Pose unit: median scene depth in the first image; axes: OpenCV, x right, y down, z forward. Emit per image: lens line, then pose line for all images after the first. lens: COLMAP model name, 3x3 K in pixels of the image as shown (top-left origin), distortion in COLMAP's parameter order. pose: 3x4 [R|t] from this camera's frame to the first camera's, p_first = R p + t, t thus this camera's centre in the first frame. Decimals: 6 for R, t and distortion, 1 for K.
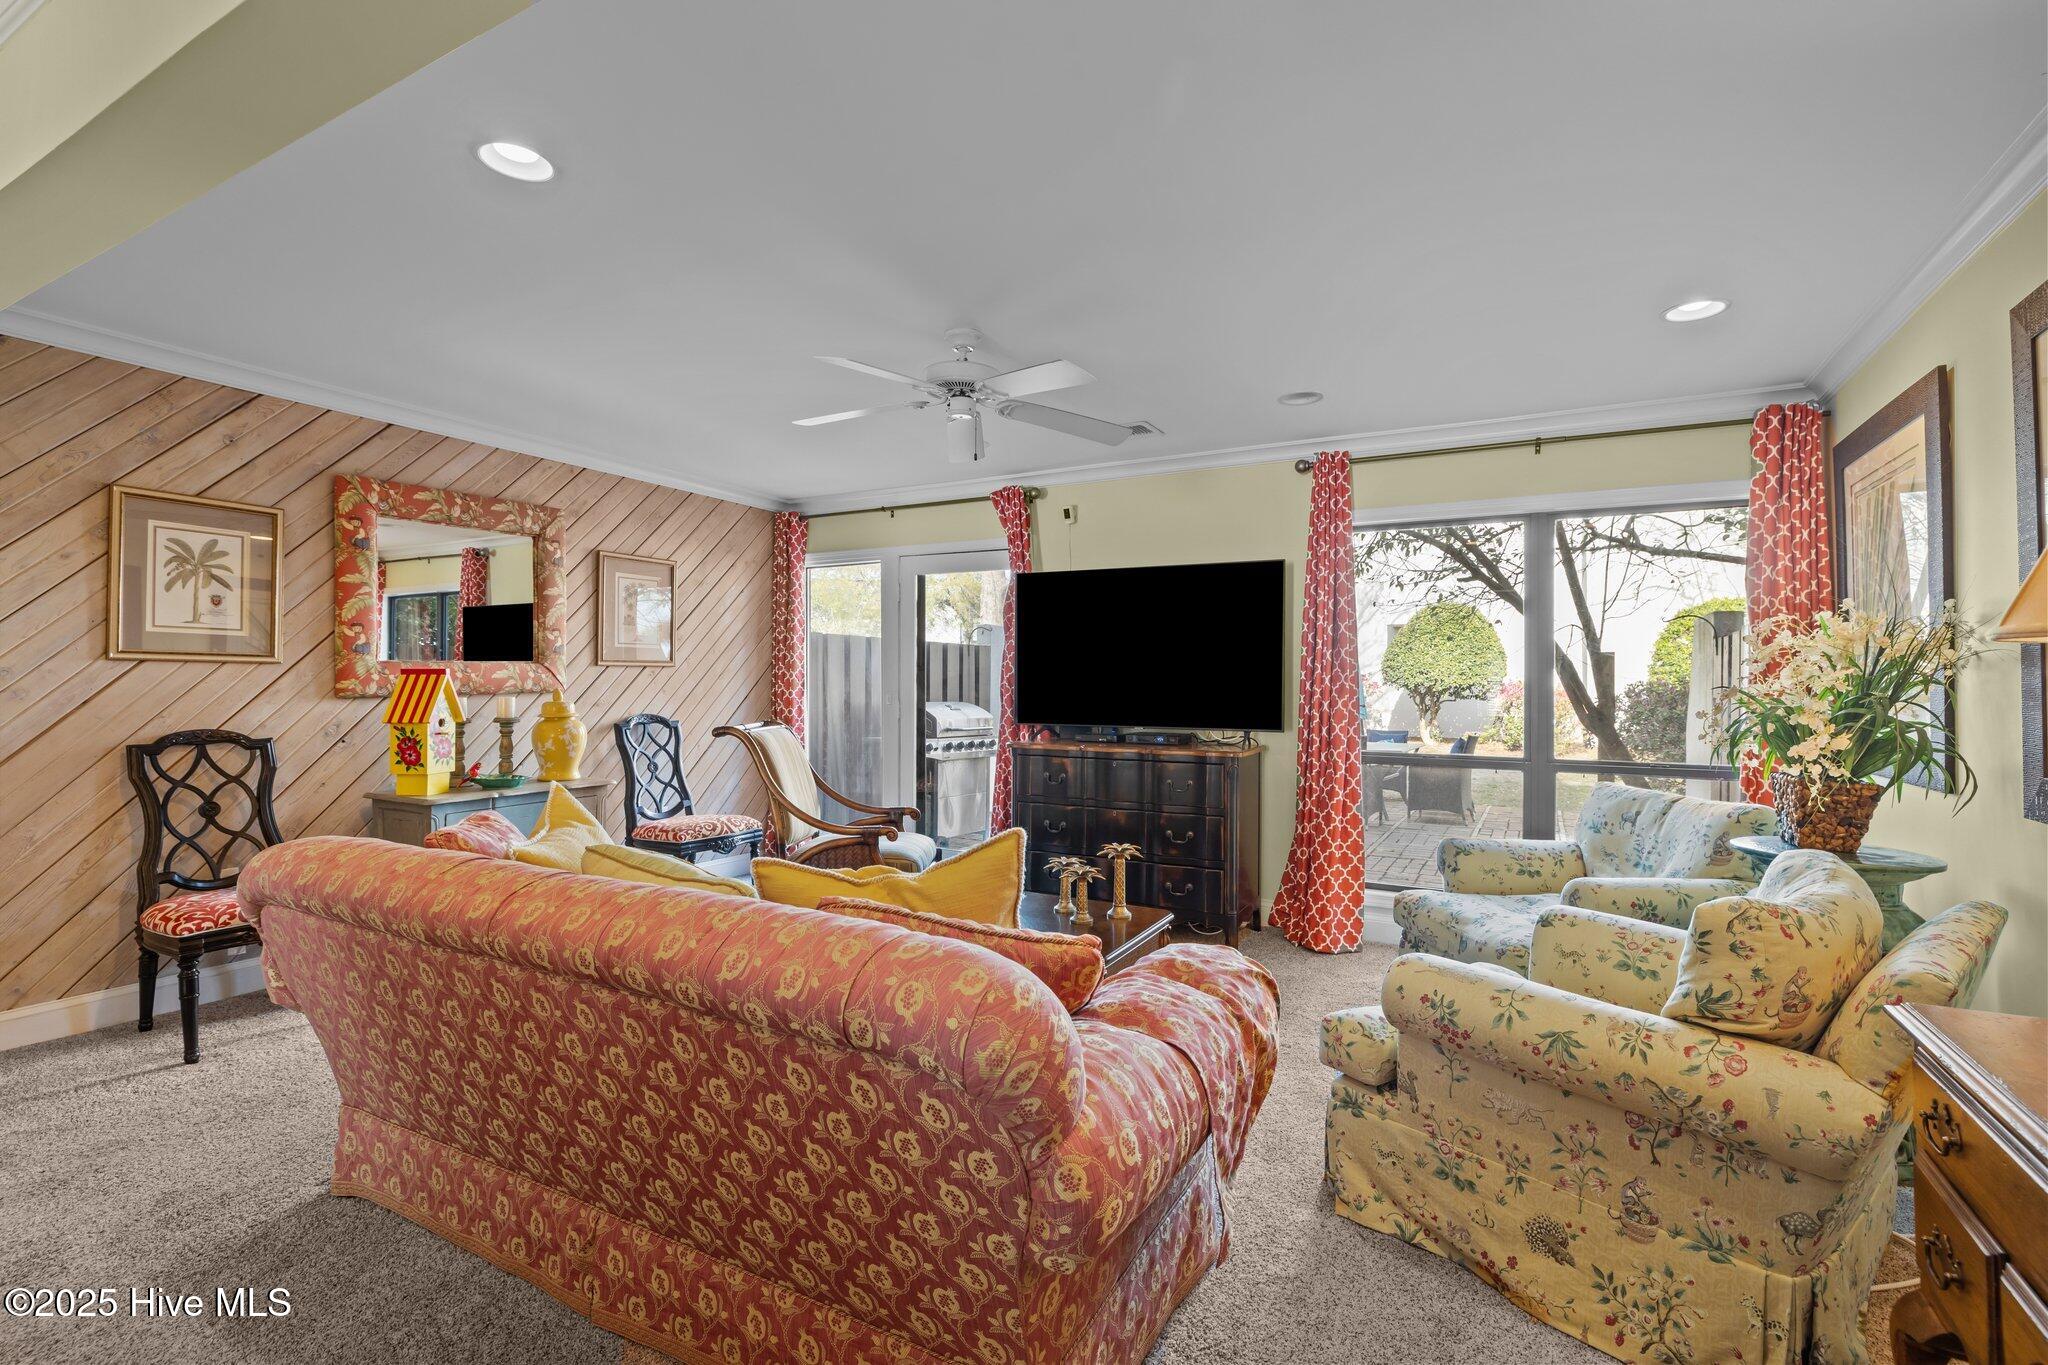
lens RADIAL K [[942.1, 0, 1023.8], [0, 942.1, 690.3], [0, 0, 1]] dist [-0.002613, 0.000454]
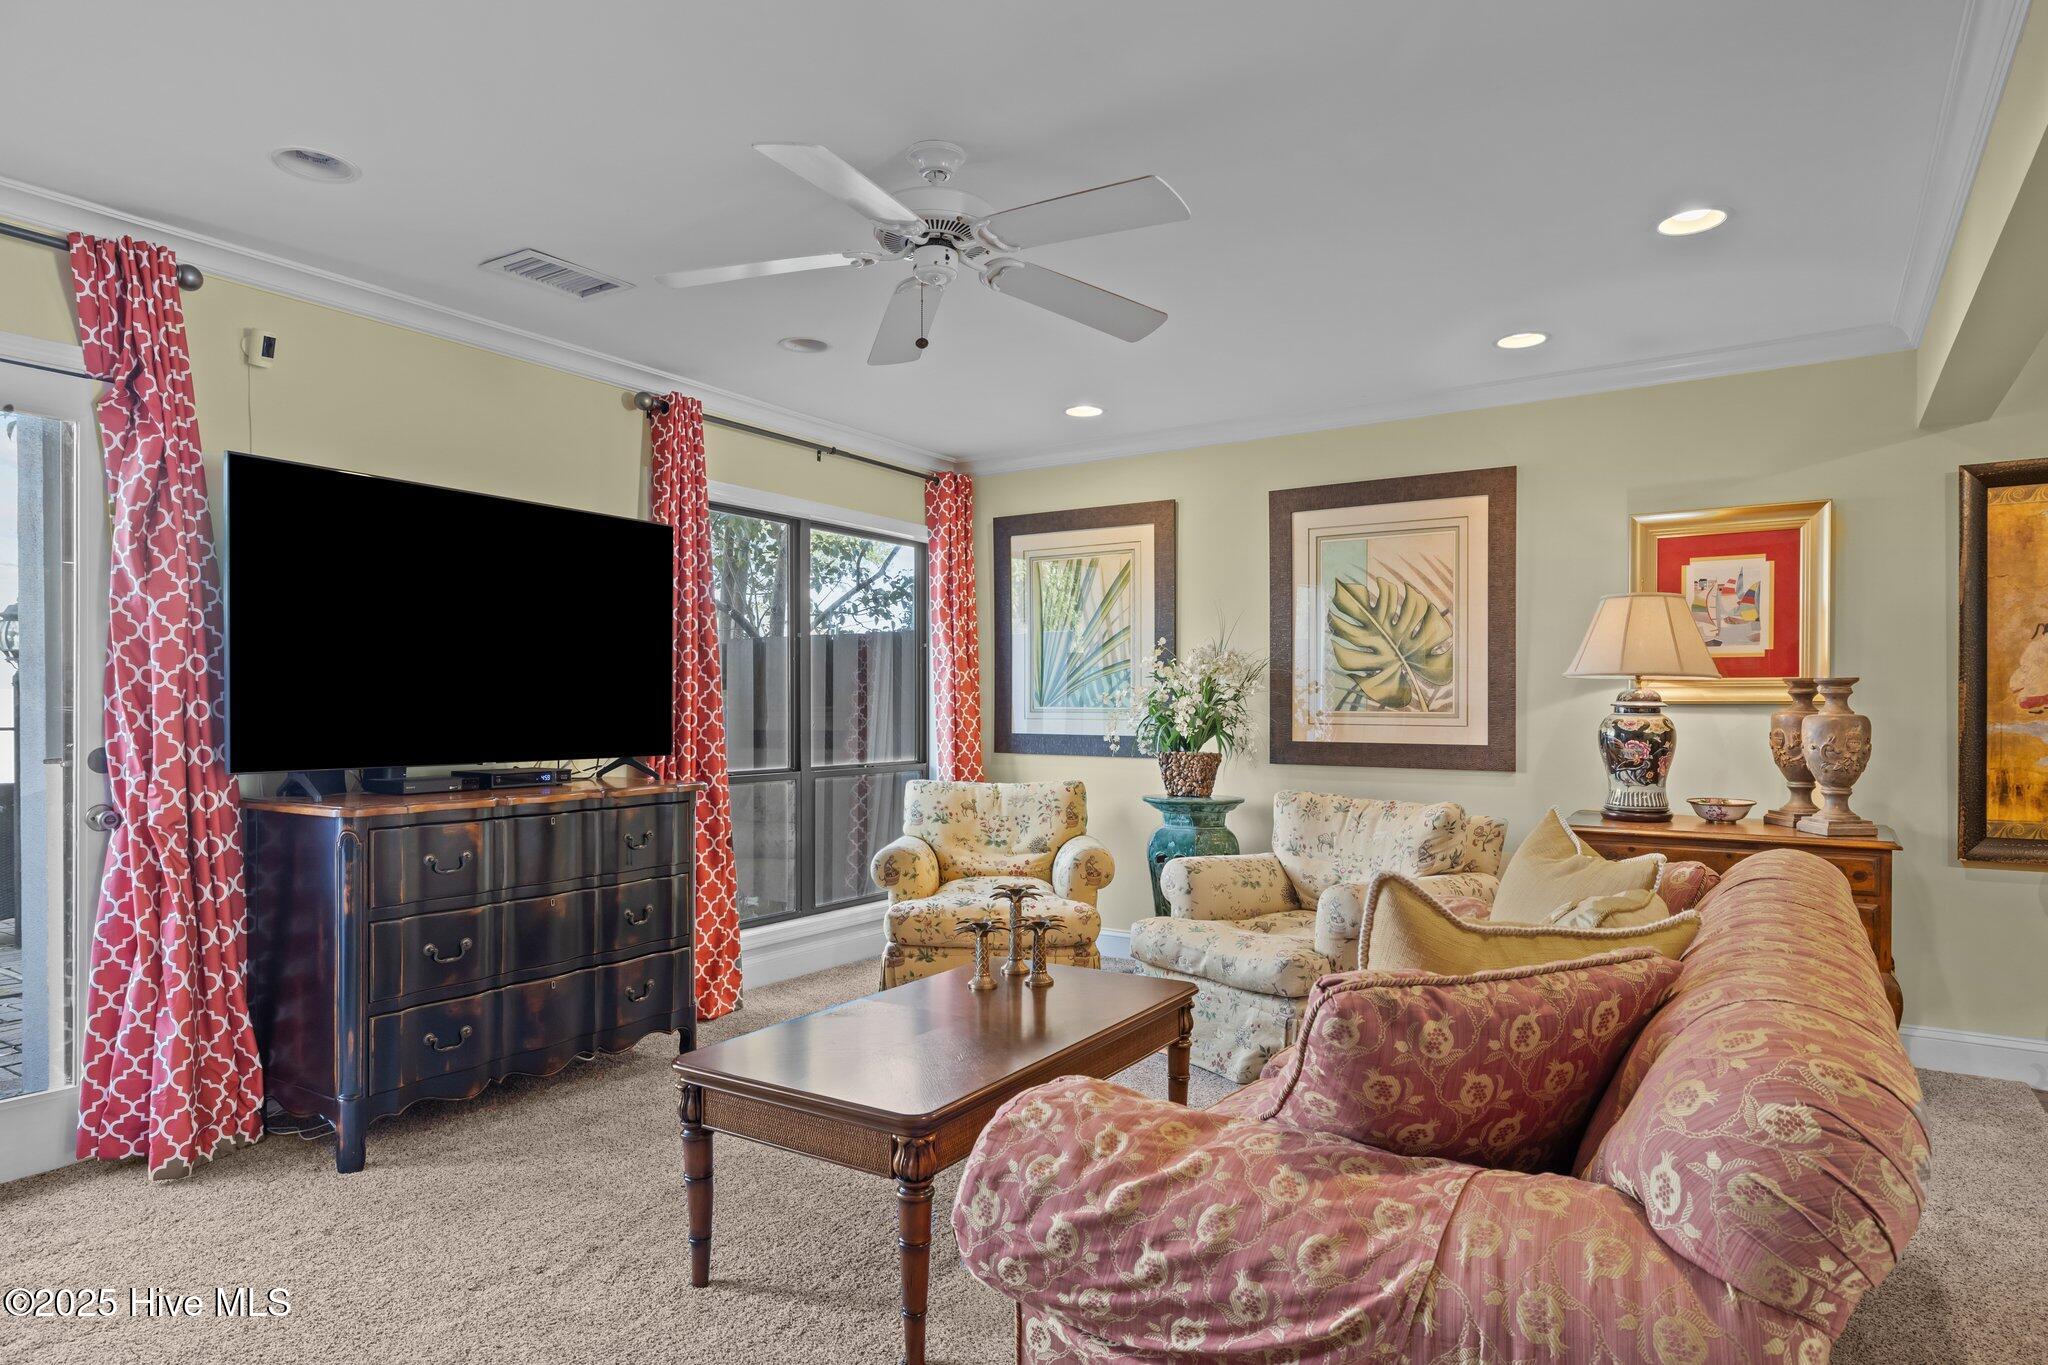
lens RADIAL K [[1205.8, 0, 1018.9], [0, 1205.8, 686.4], [0, 0, 1]] dist [0.018571, -0.000173]
pose [[0.079461, 0.008643, 0.996800, -0.636566], [0.002001, 0.999959, -0.008830, -0.000988], [-0.996836, 0.002696, 0.079441, 0.623895]]
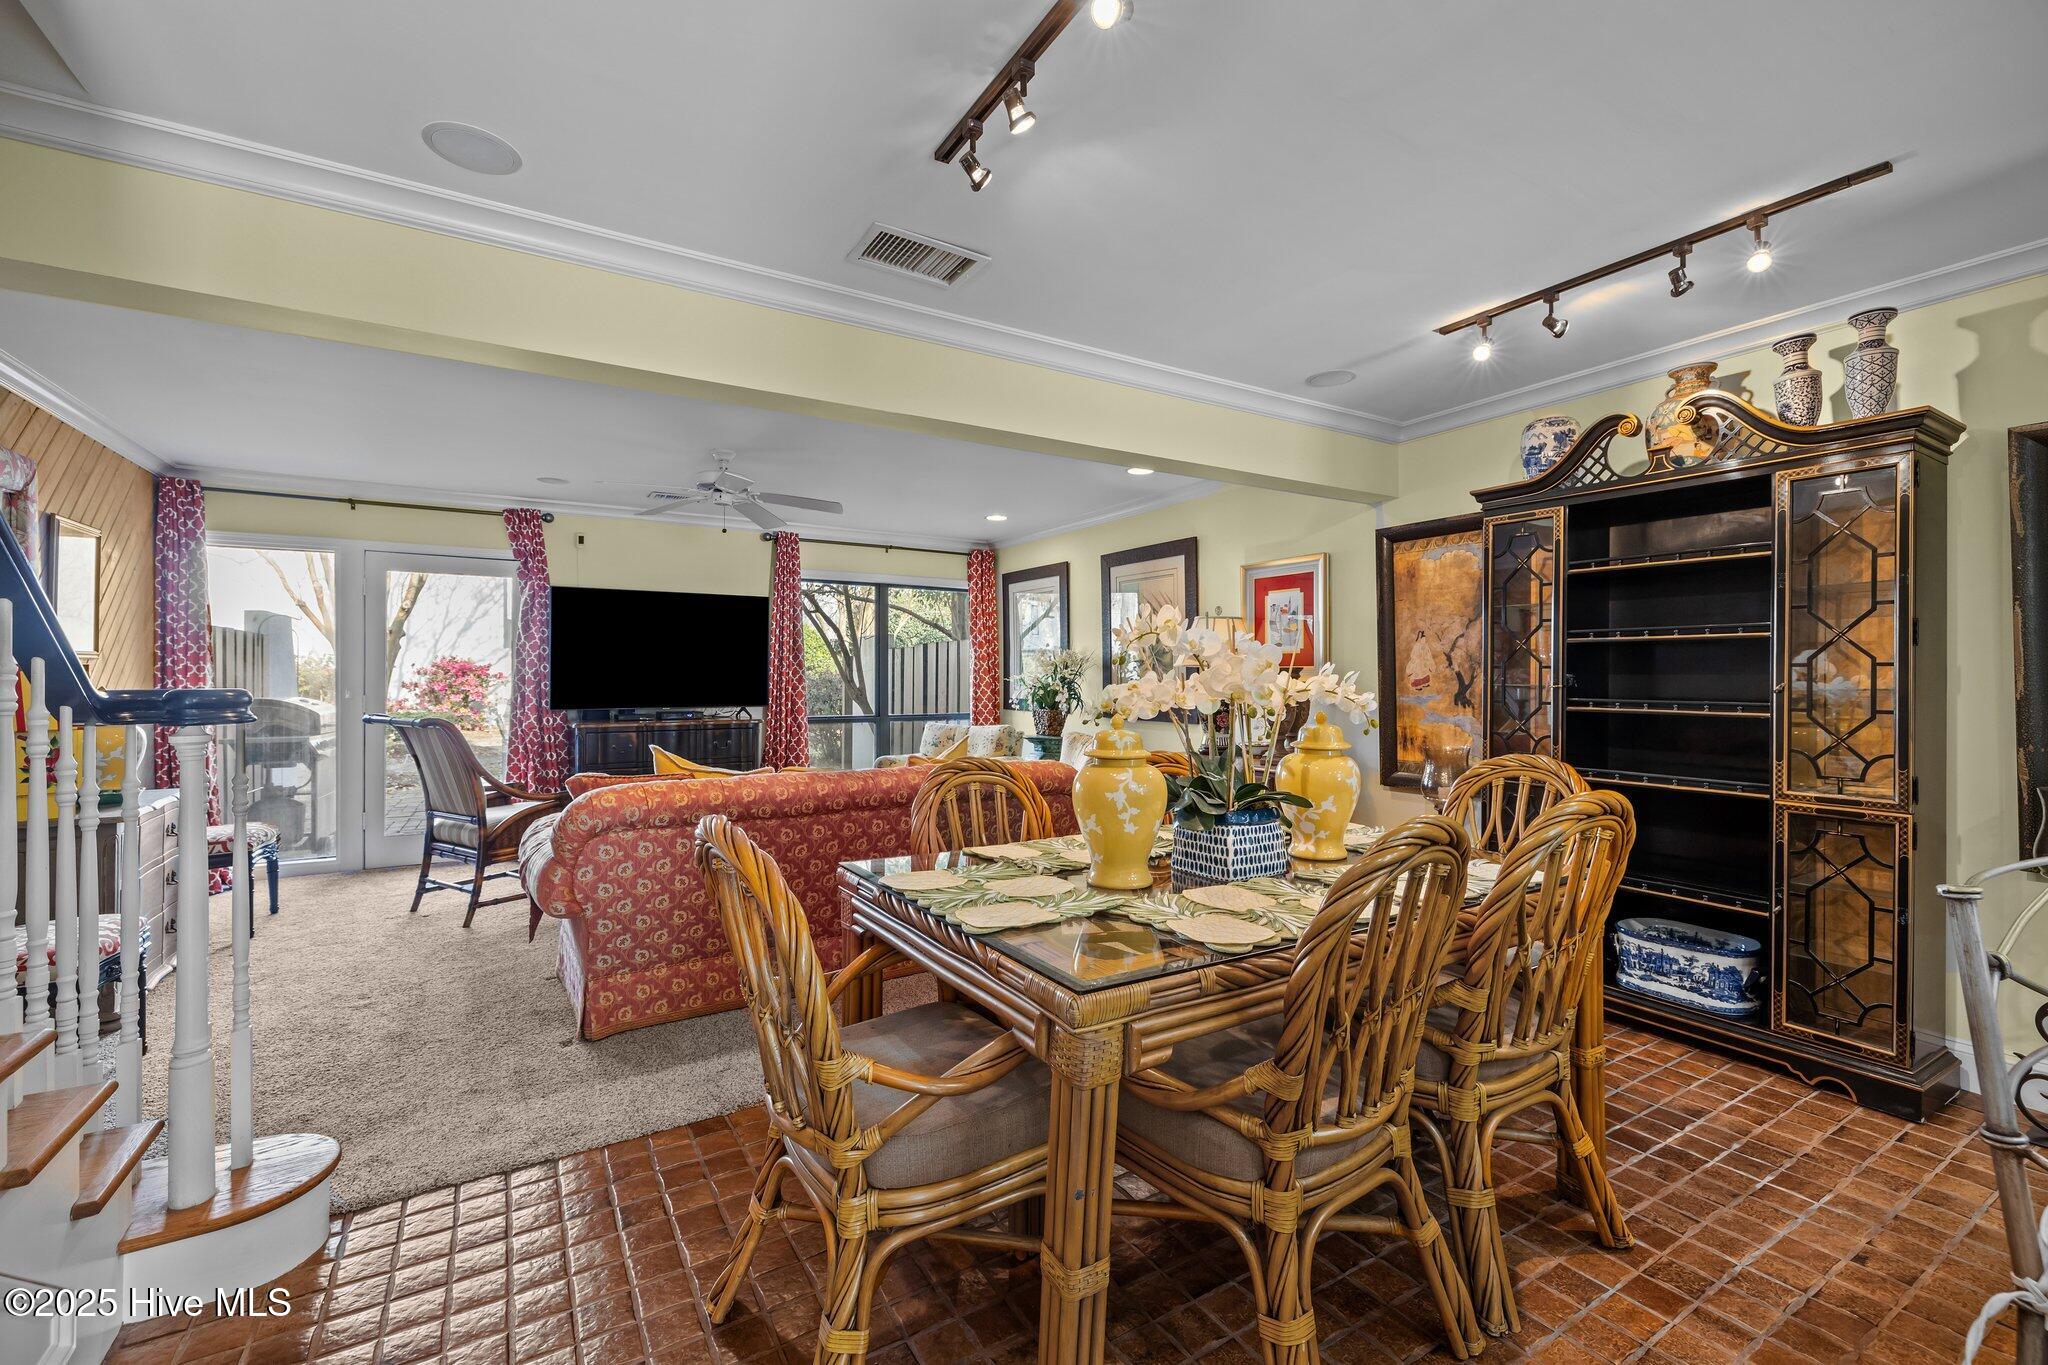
lens RADIAL K [[883.0, 0, 1029.1], [0, 883.0, 679.1], [0, 0, 1]] dist [-0.000735, 0.000292]
pose [[0.508040, -0.007892, 0.861297, -0.748044], [0.004981, 0.999968, 0.006224, -0.007747], [-0.861319, 0.001128, 0.508063, -0.125590]]
